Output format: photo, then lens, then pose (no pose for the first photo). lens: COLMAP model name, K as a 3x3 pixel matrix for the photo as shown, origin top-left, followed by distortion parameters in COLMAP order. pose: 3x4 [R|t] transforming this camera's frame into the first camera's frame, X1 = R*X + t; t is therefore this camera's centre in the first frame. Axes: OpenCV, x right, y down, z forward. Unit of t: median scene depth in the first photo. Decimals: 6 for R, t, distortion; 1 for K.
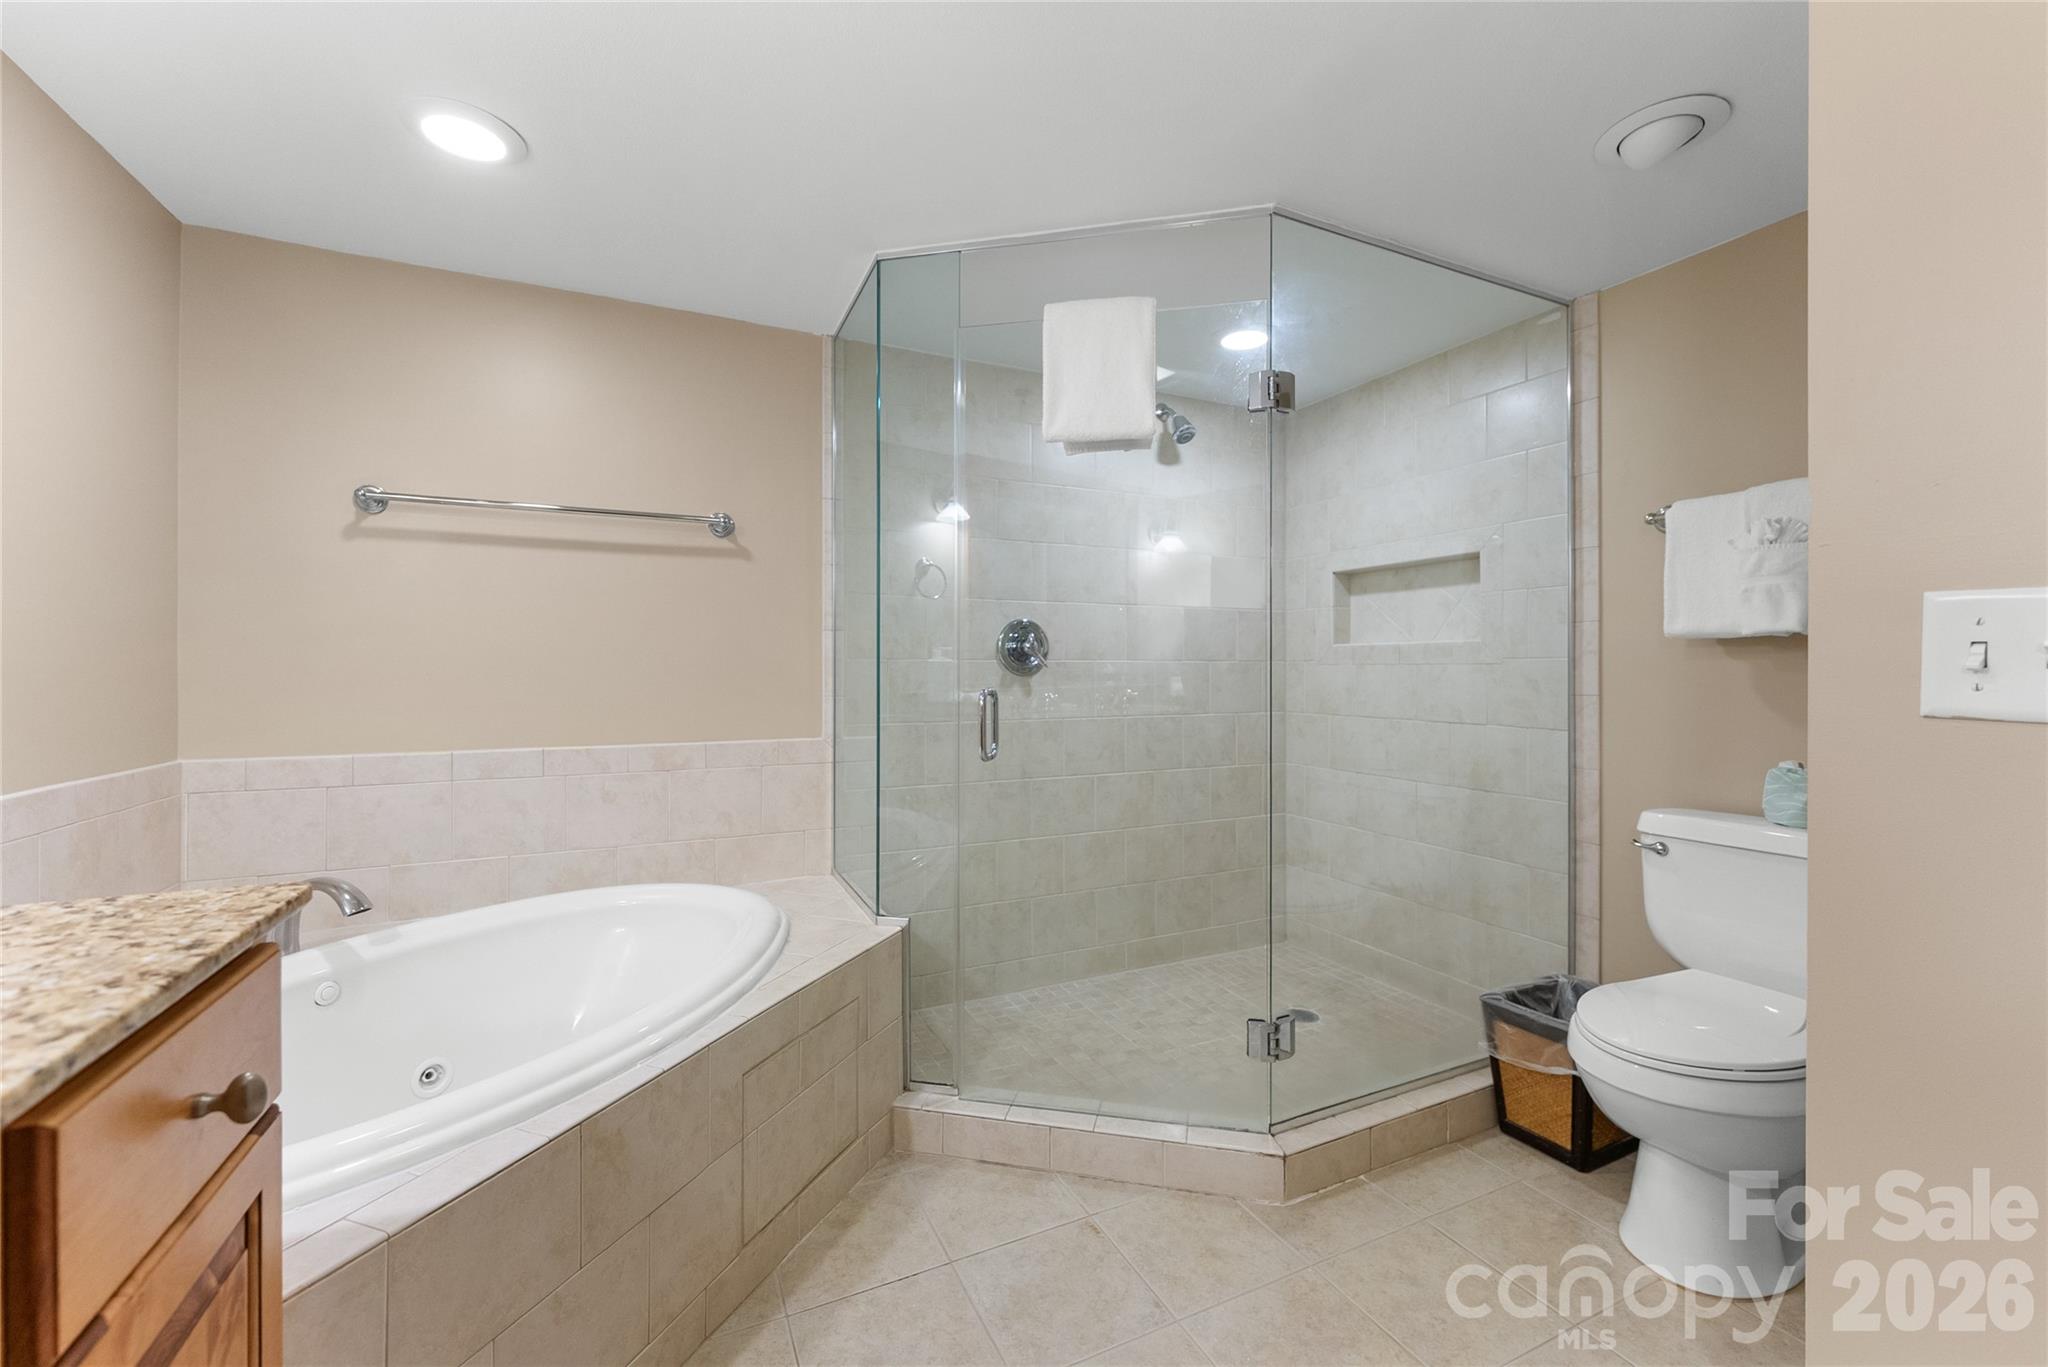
lens RADIAL K [[823.4, 0, 1025.2], [0, 823.4, 677.5], [0, 0, 1]] dist [-0.000792, -0.000453]
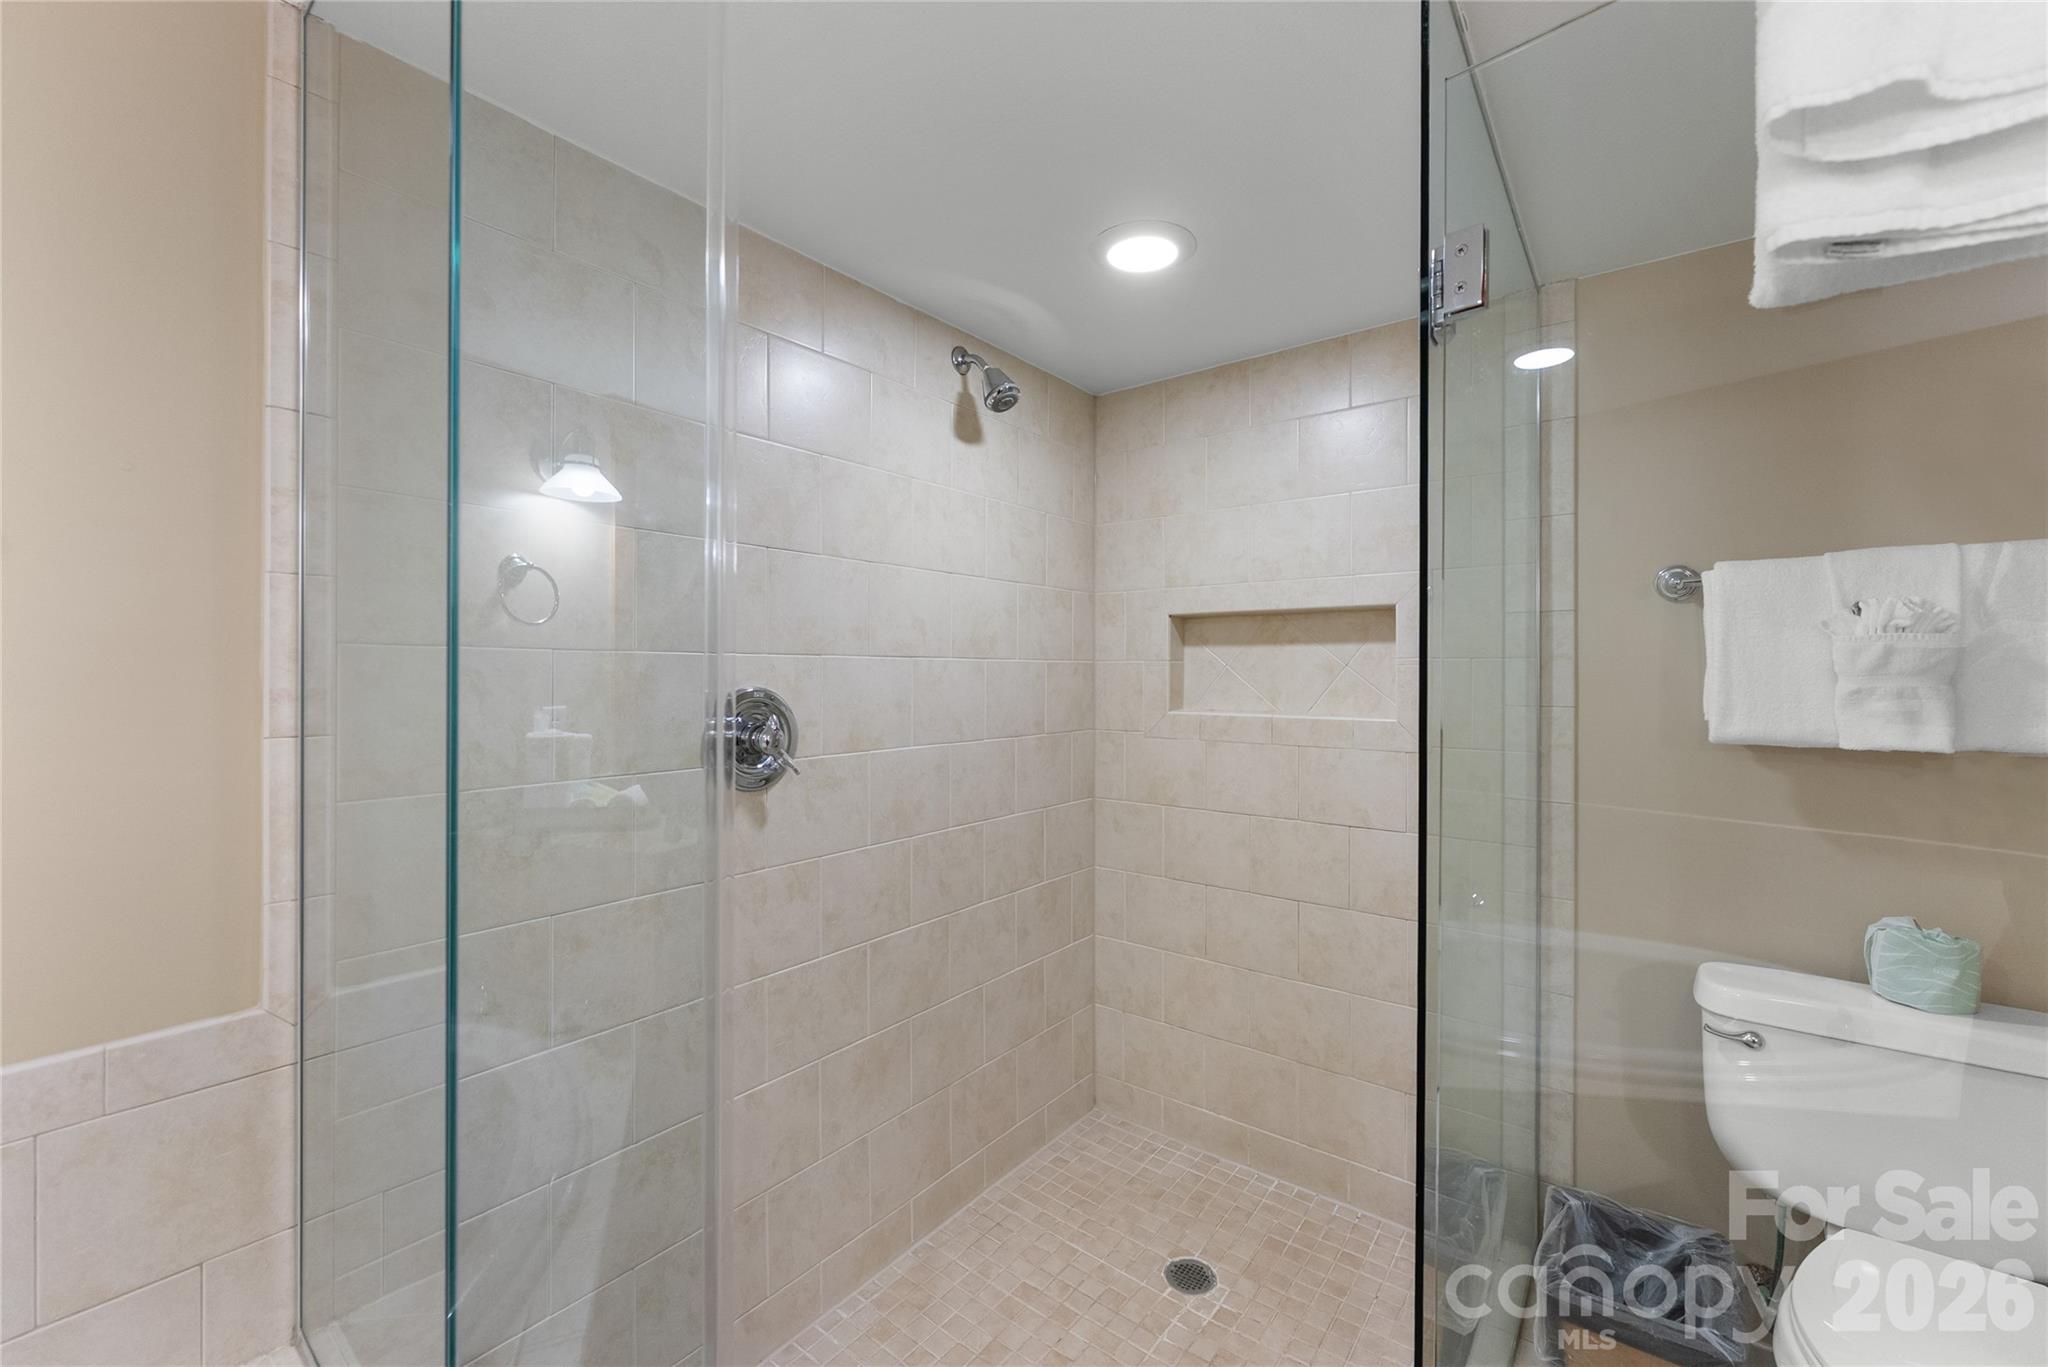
lens RADIAL K [[823.4, 0, 1024.7], [0, 823.4, 679.3], [0, 0, 1]] dist [-0.000792, -0.000453]
pose [[0.892941, -0.000175, 0.450173, -0.085074], [0.001881, 0.999993, -0.003342, -0.072434], [-0.450169, 0.003831, 0.892935, 0.422666]]
